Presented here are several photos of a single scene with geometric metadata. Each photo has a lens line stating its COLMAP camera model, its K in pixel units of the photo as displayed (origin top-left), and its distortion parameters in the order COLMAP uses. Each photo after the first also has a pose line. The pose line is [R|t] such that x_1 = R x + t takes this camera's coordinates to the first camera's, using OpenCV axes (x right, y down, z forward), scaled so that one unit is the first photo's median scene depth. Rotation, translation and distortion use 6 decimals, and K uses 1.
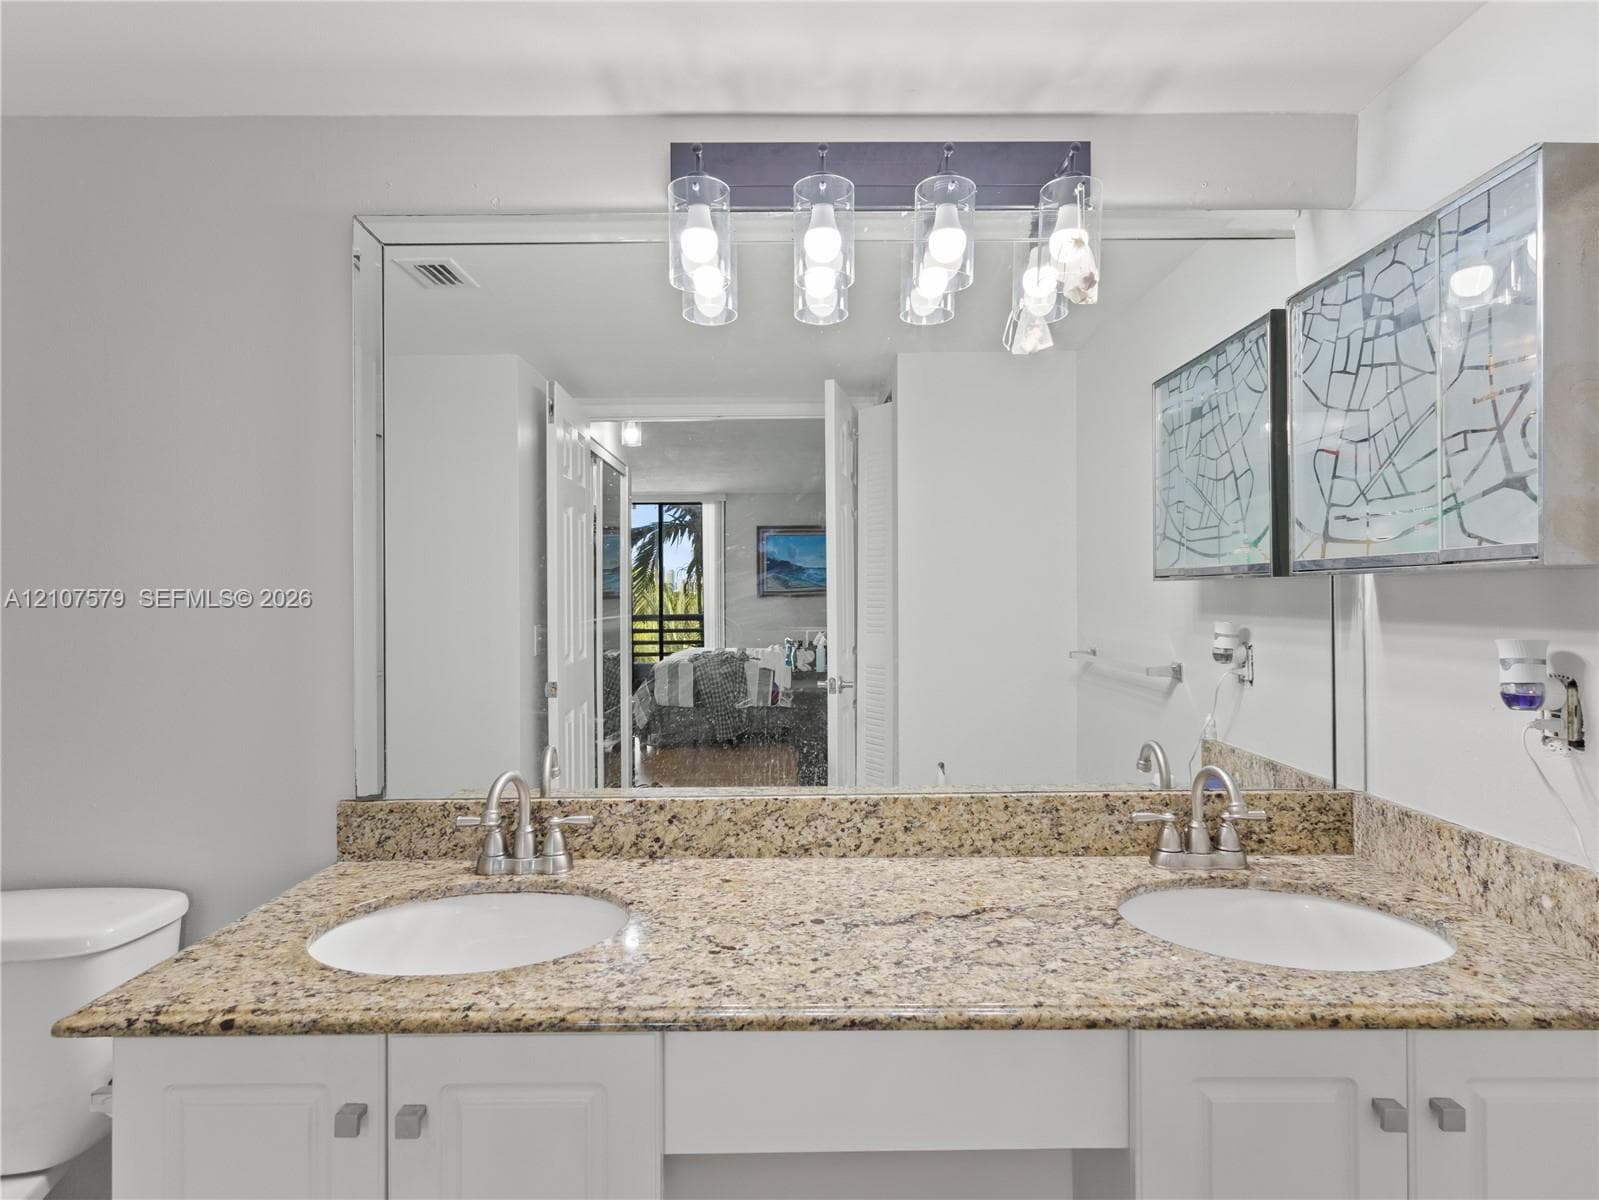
lens RADIAL K [[846.9, 0, 797.1], [0, 846.9, 584.5], [0, 0, 1]] dist [0.004972, 0.001777]
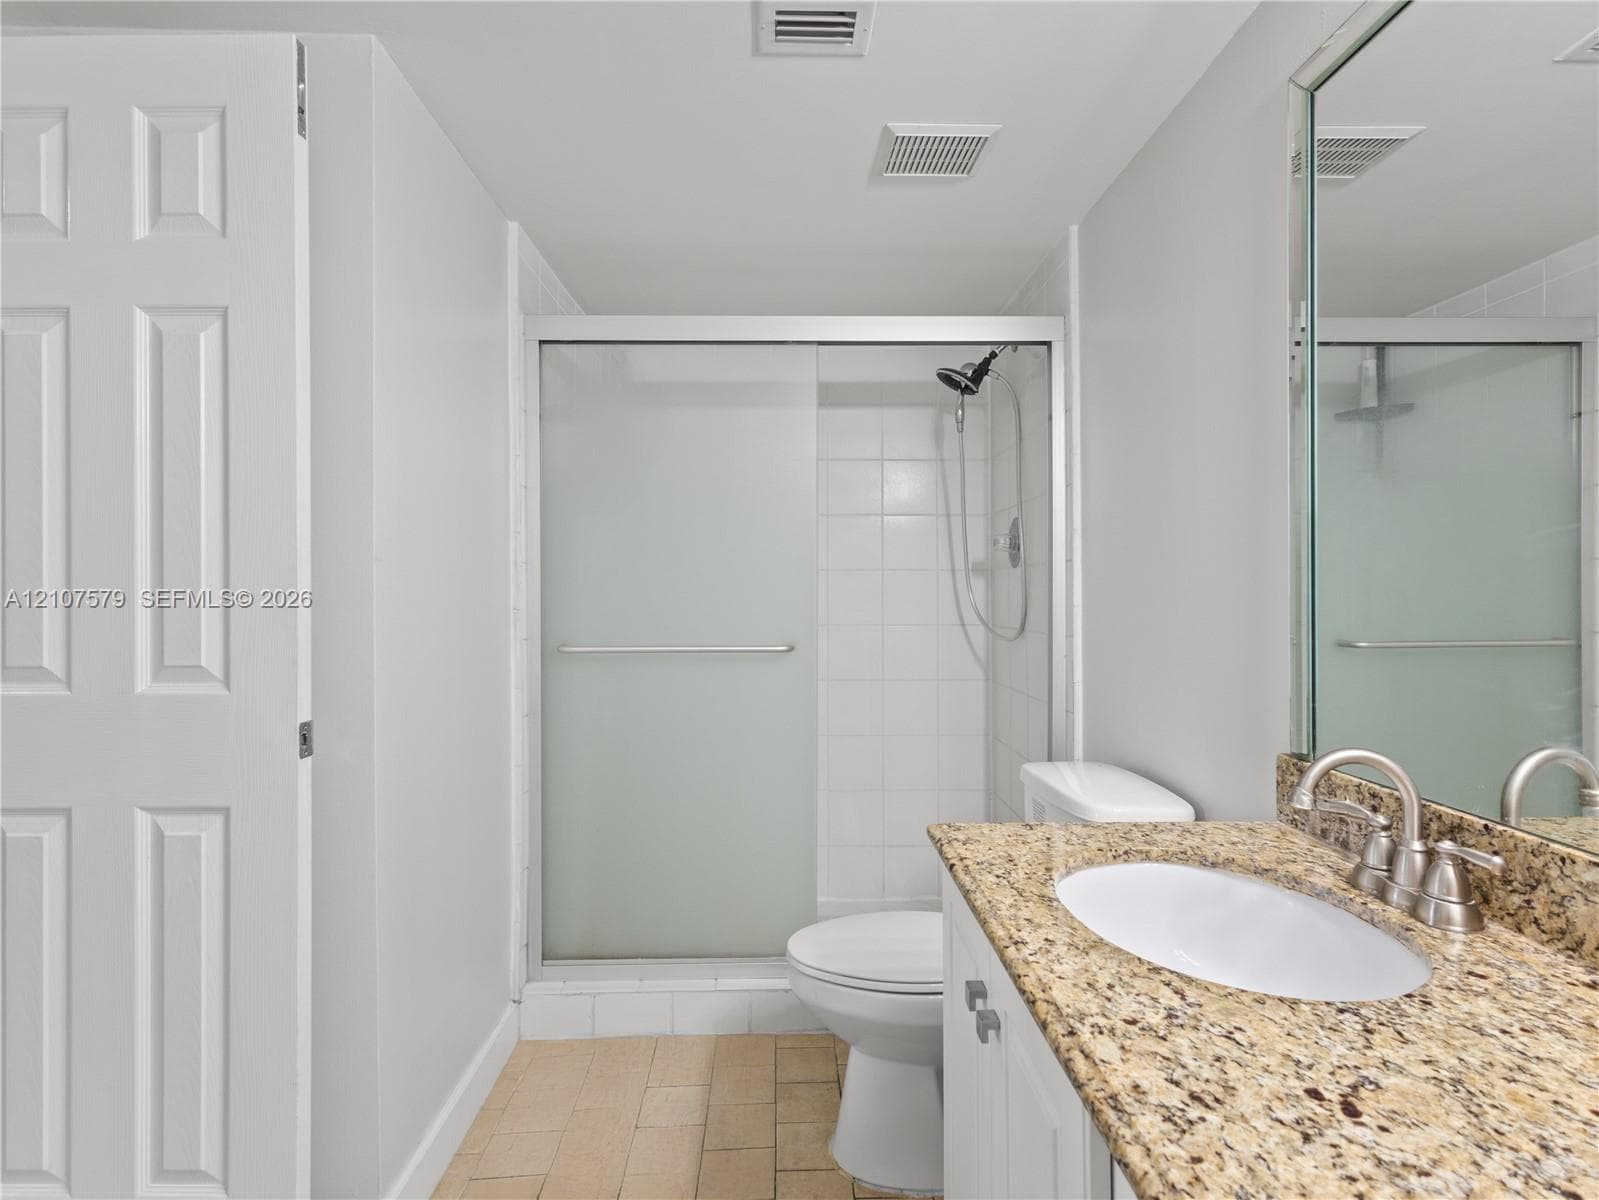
lens RADIAL K [[846.9, 0, 797.1], [0, 846.9, 584.5], [0, 0, 1]] dist [0.004972, 0.001777]
pose [[0.020426, 0.005492, -0.999776, 0.448583], [0.015580, 0.999862, 0.005811, 0.090655], [0.999670, -0.015695, 0.020338, 0.650635]]
